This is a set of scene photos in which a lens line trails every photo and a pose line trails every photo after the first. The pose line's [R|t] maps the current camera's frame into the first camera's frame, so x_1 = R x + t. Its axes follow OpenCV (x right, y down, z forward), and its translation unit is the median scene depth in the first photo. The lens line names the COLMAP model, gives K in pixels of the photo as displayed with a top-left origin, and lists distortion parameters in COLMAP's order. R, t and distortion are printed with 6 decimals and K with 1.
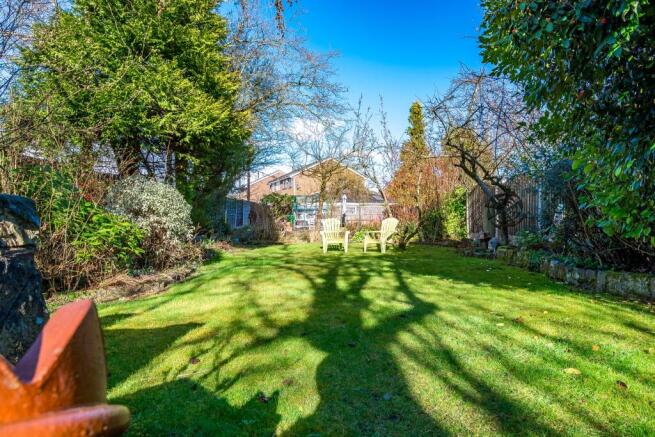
lens RADIAL K [[399.6, 0, 325.9], [0, 399.6, 217.4], [0, 0, 1]] dist [-0.010143, -0.001024]
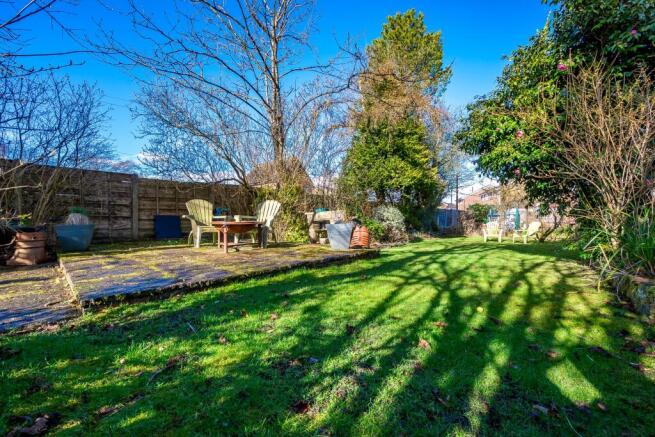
lens RADIAL K [[268.4, 0, 326.5], [0, 268.4, 219.3], [0, 0, 1]] dist [0.000060, -0.000001]
pose [[0.776326, -0.001135, -0.630331, 0.289124], [-0.000008, 0.999998, -0.001810, -0.010707], [0.630332, 0.001411, 0.776325, -0.489028]]
